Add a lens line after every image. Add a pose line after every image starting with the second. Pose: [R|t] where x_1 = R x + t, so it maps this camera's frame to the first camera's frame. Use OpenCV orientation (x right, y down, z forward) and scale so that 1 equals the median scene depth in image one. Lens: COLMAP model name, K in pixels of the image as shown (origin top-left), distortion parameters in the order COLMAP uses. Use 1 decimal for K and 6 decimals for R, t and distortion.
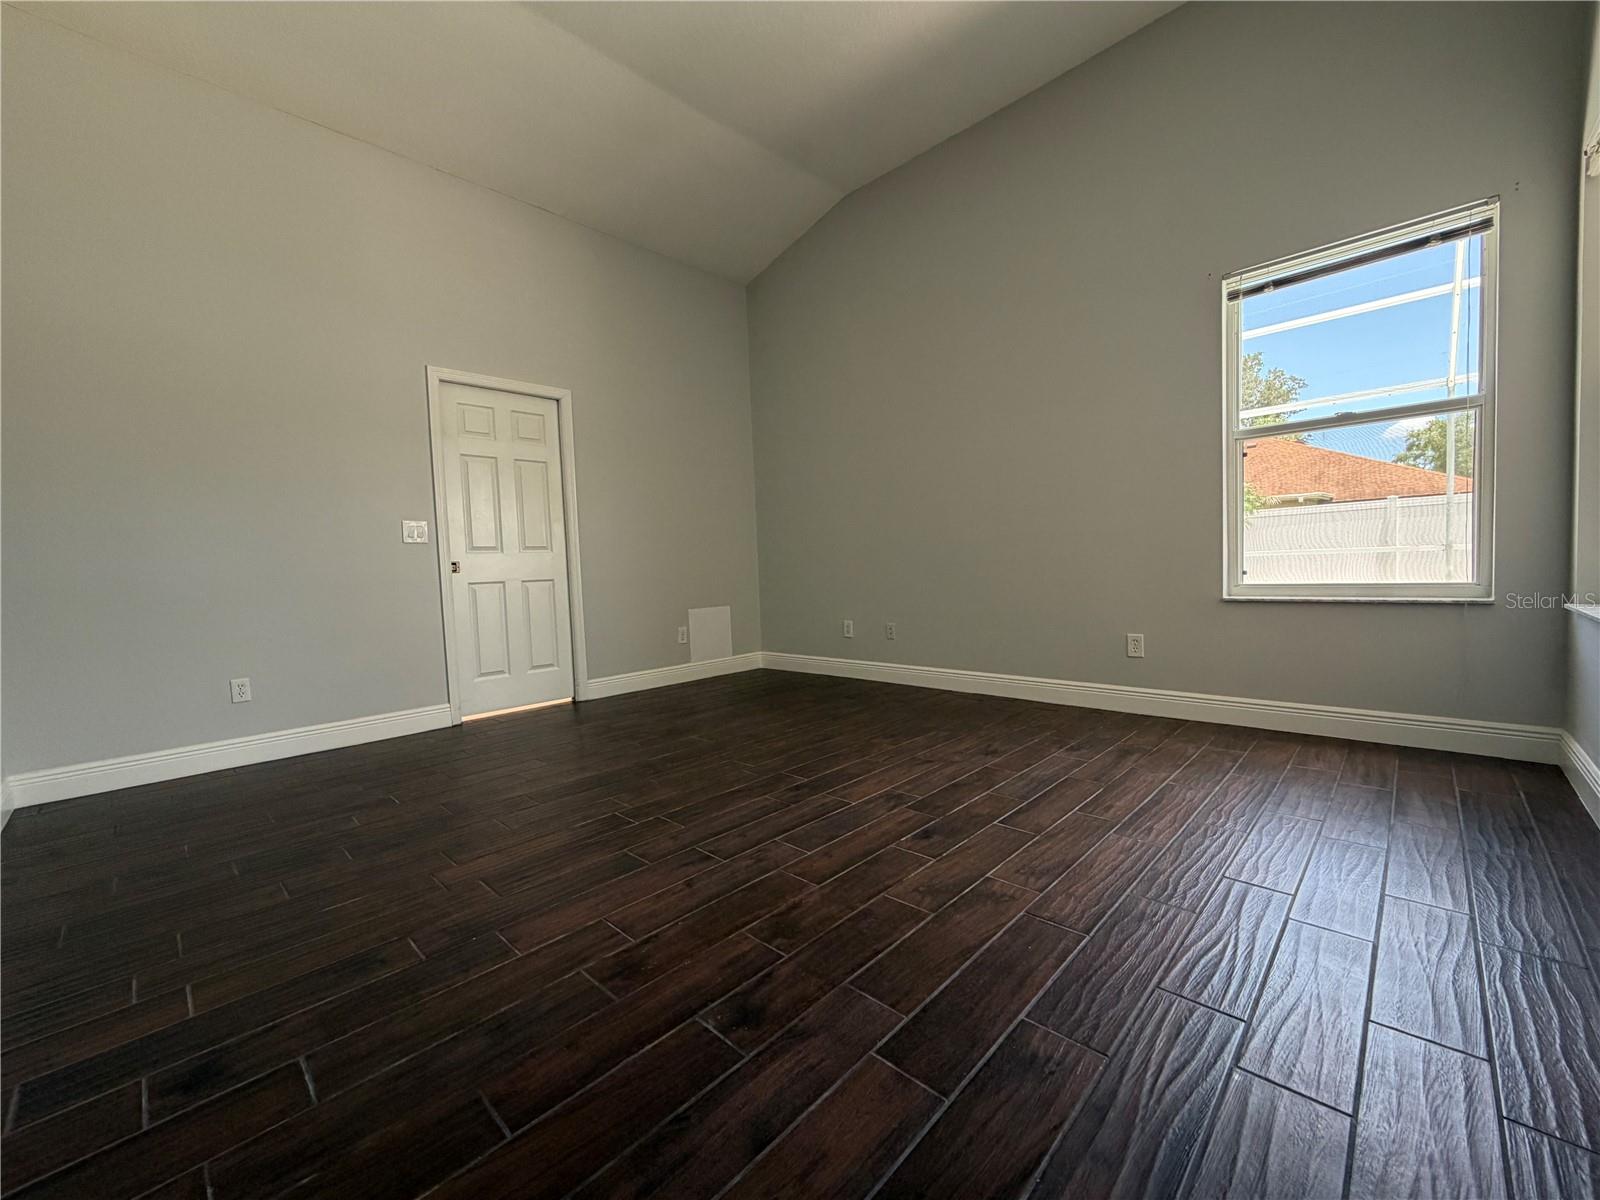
lens RADIAL K [[638.8, 0, 800.2], [0, 638.8, 599.6], [0, 0, 1]] dist [0.000487, 0.000321]
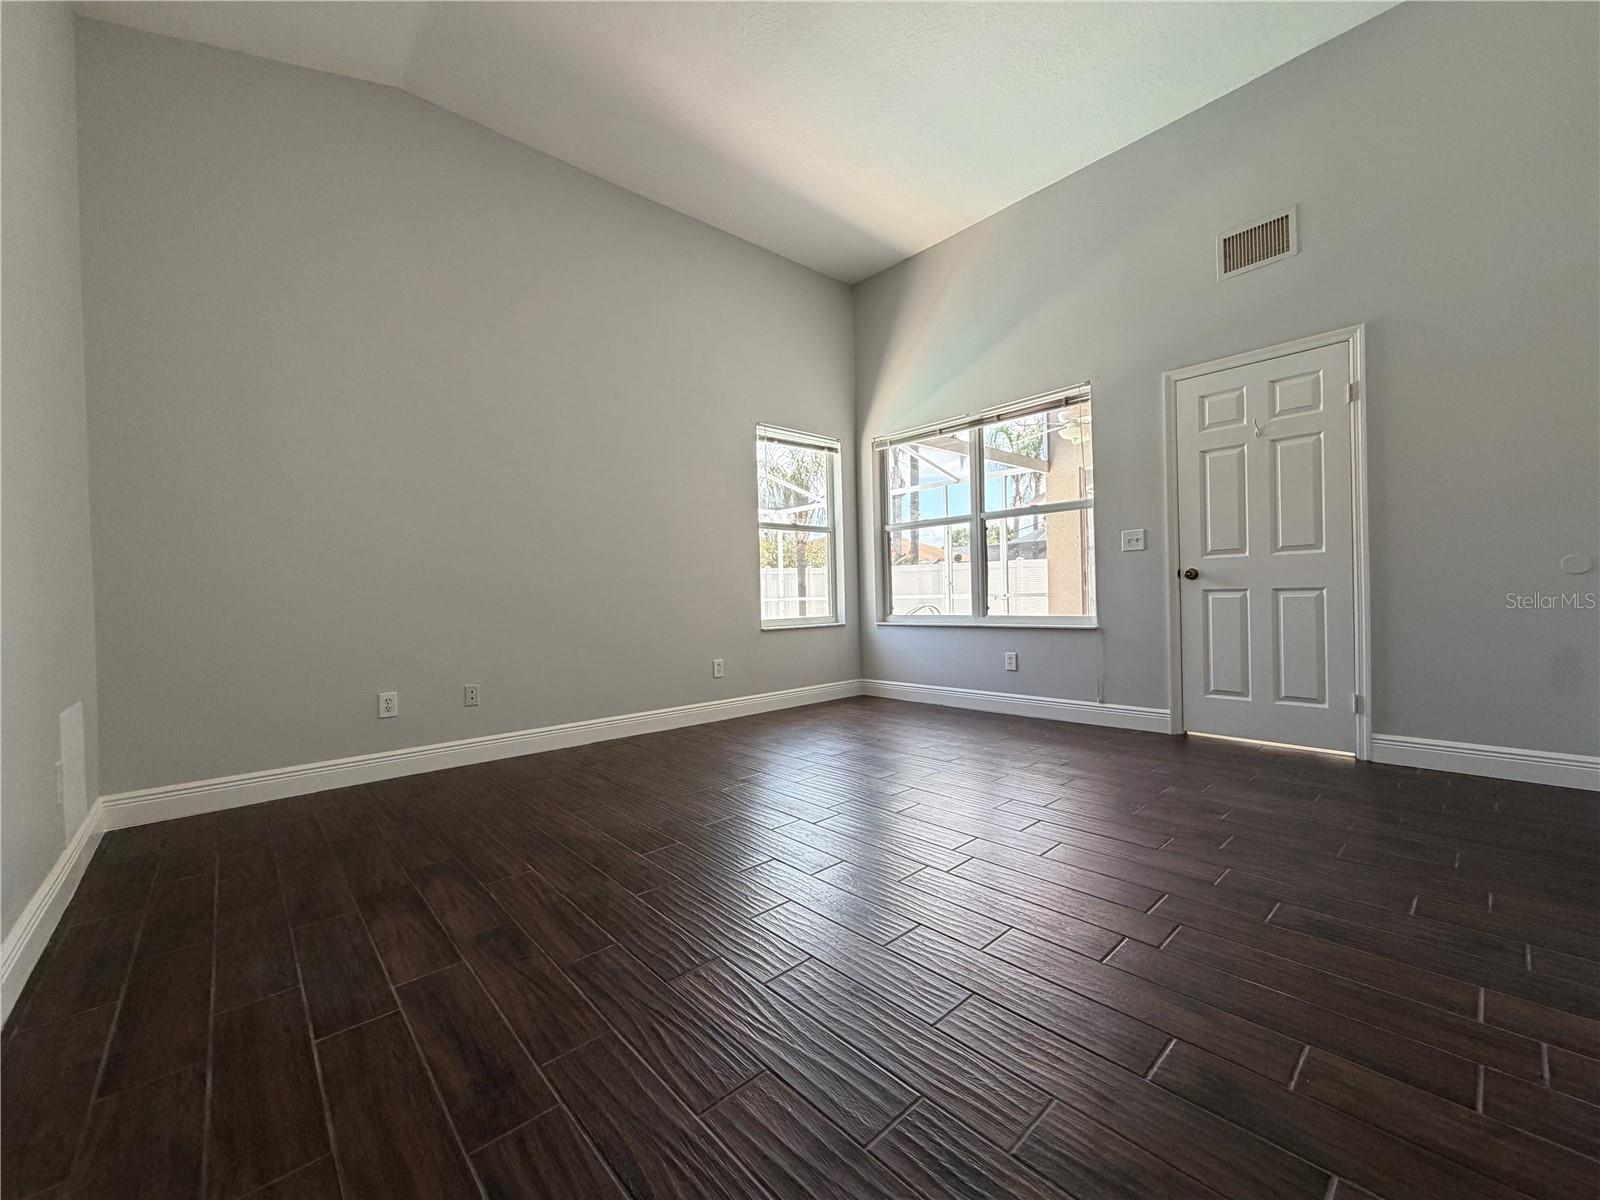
lens RADIAL K [[638.8, 0, 797.8], [0, 638.8, 602.5], [0, 0, 1]] dist [0.000487, 0.000321]
pose [[0.077158, 0.026496, 0.996667, -0.874432], [0.074846, 0.996672, -0.032291, -0.010245], [-0.994206, 0.077088, 0.074918, 0.814171]]
